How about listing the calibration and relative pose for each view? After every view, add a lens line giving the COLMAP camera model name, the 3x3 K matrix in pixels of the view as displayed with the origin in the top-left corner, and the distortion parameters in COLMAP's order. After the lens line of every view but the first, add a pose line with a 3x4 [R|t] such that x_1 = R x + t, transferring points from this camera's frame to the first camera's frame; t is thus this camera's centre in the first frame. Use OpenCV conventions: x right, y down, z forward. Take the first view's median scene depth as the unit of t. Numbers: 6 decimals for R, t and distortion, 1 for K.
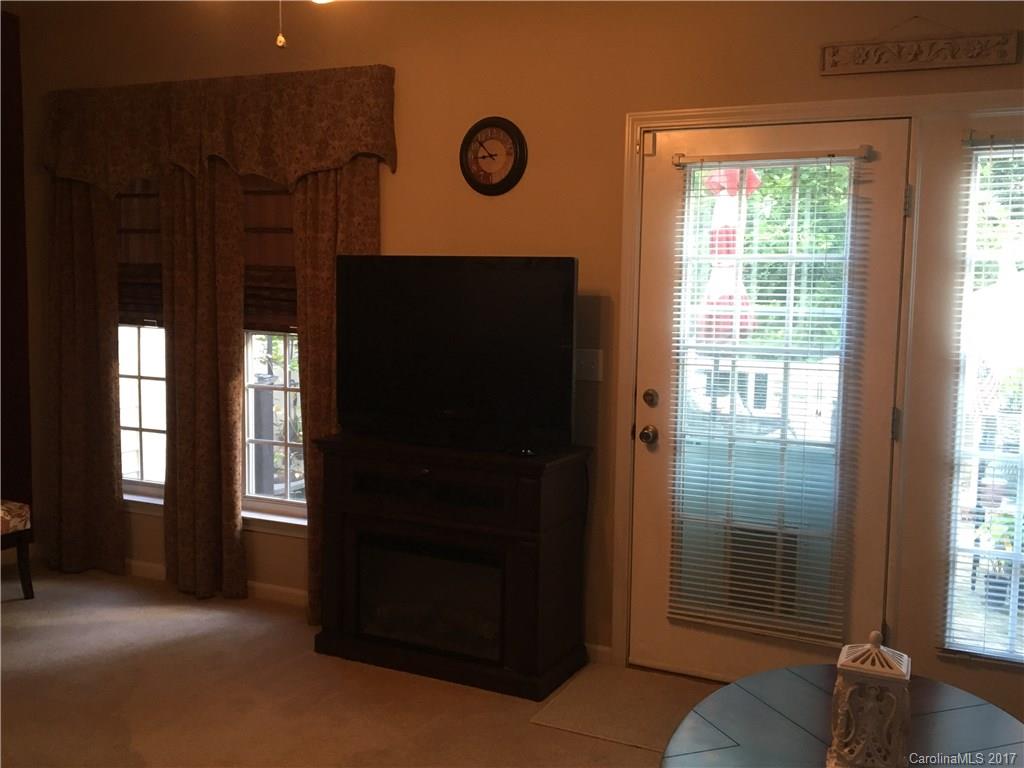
lens RADIAL K [[1078.4, 0, 512.0], [0, 1078.4, 384.0], [0, 0, 1]] dist [0.156630, -0.372813]
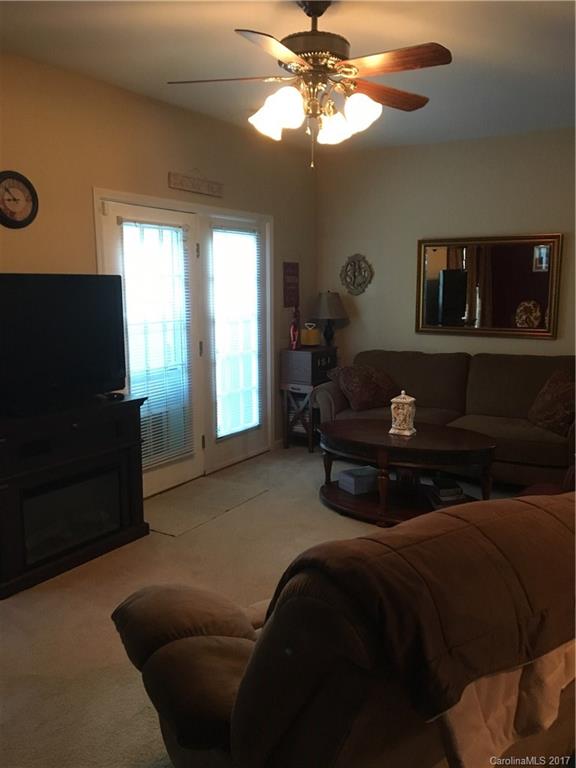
lens RADIAL K [[664.4, 0, 288.0], [0, 664.4, 384.0], [0, 0, 1]] dist [0.121522, -0.187995]
pose [[0.063934, -0.170568, 0.983270, -0.821513], [0.103532, 0.981102, 0.163460, -0.079590], [-0.992569, 0.091349, 0.080385, 0.567498]]
